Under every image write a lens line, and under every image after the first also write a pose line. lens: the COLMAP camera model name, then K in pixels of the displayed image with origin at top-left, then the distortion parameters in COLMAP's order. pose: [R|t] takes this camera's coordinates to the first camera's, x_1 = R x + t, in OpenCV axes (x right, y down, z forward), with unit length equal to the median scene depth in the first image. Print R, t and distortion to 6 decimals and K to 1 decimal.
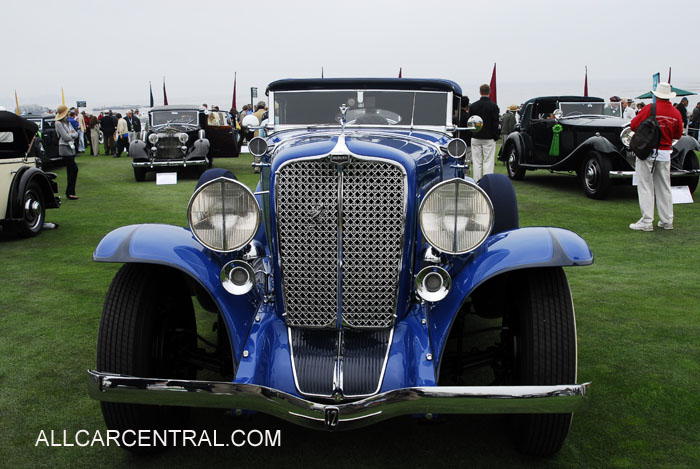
lens RADIAL K [[724.6, 0, 350.0], [0, 724.6, 234.5], [0, 0, 1]] dist [-0.143890, 0.014151]
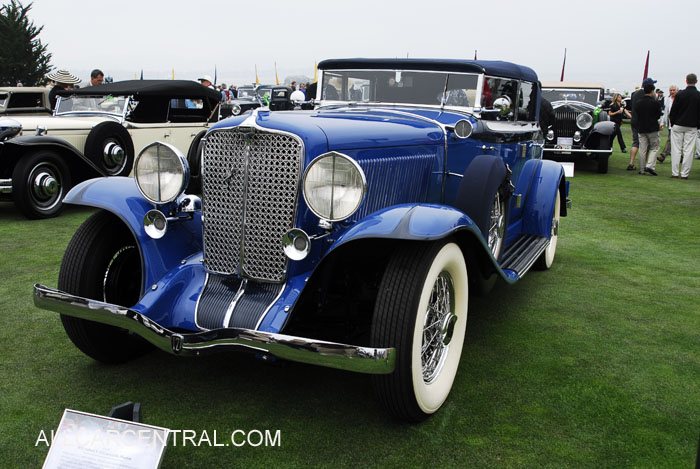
lens RADIAL K [[724.6, 0, 350.0], [0, 724.6, 234.5], [0, 0, 1]] dist [-0.143890, 0.014151]
pose [[0.941870, 0.091570, -0.323258, 0.513723], [-0.081929, 0.995695, 0.043339, -0.002217], [0.325836, -0.014336, 0.945318, -0.030311]]
